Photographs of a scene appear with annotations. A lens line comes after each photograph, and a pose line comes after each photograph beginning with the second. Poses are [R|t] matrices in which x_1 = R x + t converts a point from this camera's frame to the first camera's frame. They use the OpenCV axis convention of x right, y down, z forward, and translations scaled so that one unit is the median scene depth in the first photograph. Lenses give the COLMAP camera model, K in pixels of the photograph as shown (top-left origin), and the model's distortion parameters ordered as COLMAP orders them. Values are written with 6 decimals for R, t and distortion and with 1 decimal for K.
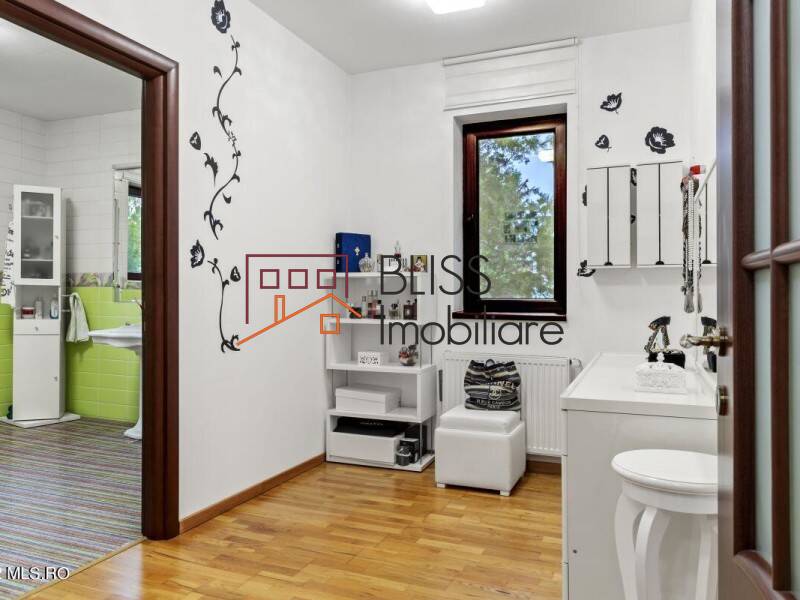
lens RADIAL K [[605.6, 0, 399.8], [0, 605.6, 301.5], [0, 0, 1]] dist [0.009343, -0.002938]
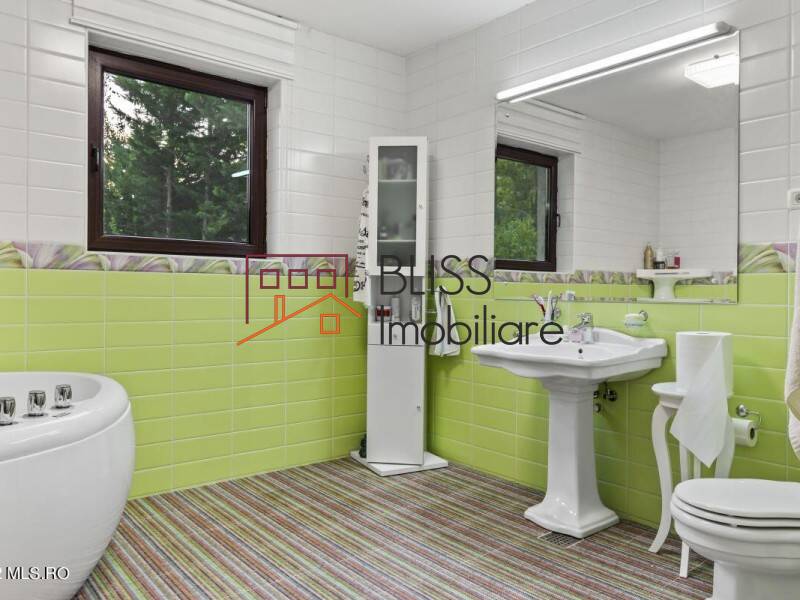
lens RADIAL K [[605.6, 0, 398.8], [0, 605.6, 296.9], [0, 0, 1]] dist [0.009343, -0.002938]
pose [[0.887777, 0.004256, -0.460255, -0.265659], [-0.003306, 0.999990, 0.002872, -0.004046], [0.460263, -0.001028, 0.887782, 0.367463]]
